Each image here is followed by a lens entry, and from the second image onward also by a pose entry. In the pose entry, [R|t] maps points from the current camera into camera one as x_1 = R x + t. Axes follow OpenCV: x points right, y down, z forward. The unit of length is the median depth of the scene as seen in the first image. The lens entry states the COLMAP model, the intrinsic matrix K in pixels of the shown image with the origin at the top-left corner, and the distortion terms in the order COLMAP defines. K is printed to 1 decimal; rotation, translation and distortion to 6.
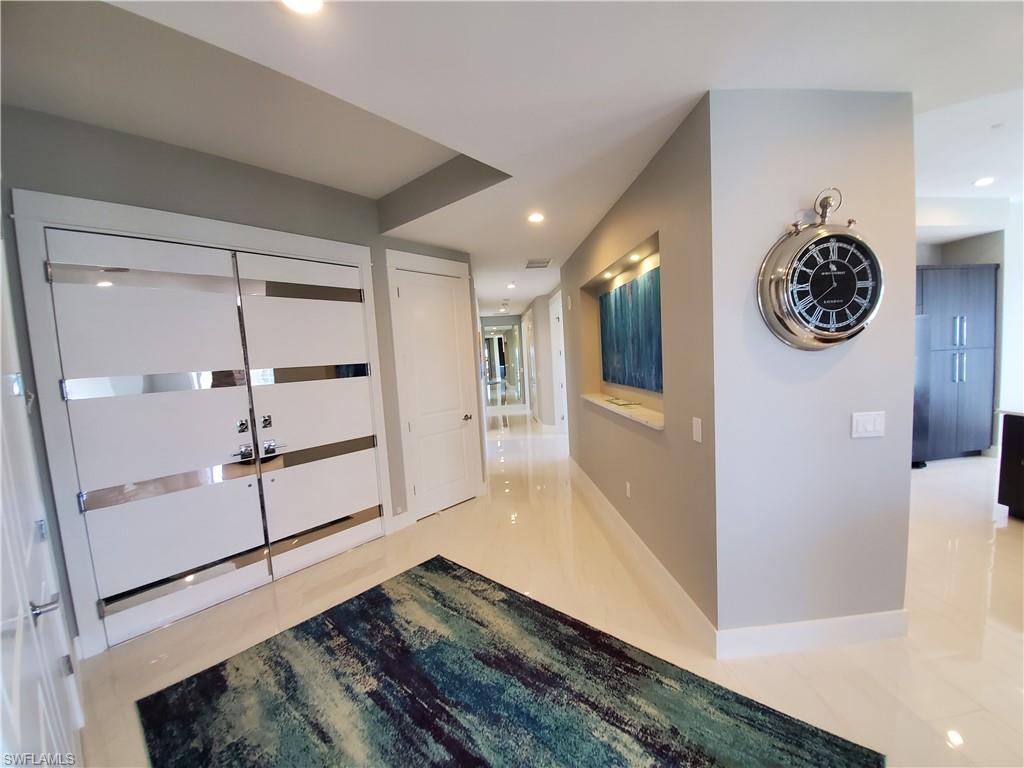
lens RADIAL K [[409.9, 0, 515.2], [0, 409.9, 389.8], [0, 0, 1]] dist [0.002323, -0.015115]
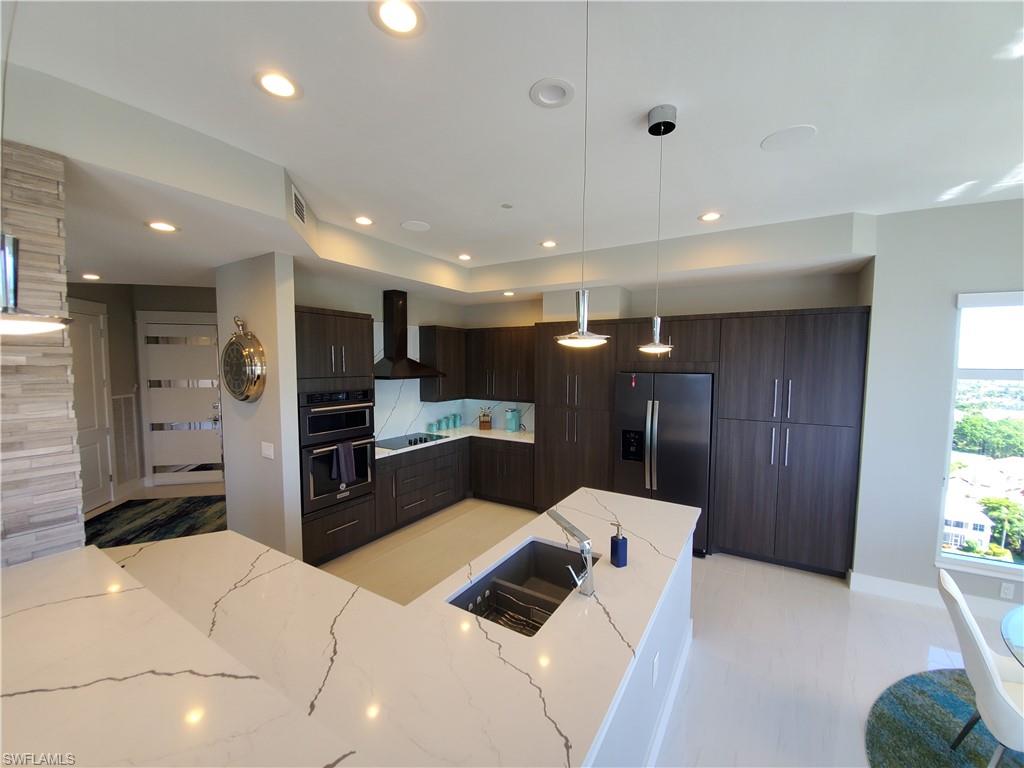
lens RADIAL K [[409.9, 0, 515.2], [0, 409.9, 389.8], [0, 0, 1]] dist [0.002323, -0.015115]
pose [[0.812869, 0.097644, -0.574204, 2.252430], [-0.099051, 0.994662, 0.028921, -0.266574], [0.573963, 0.033367, 0.818201, 0.170786]]
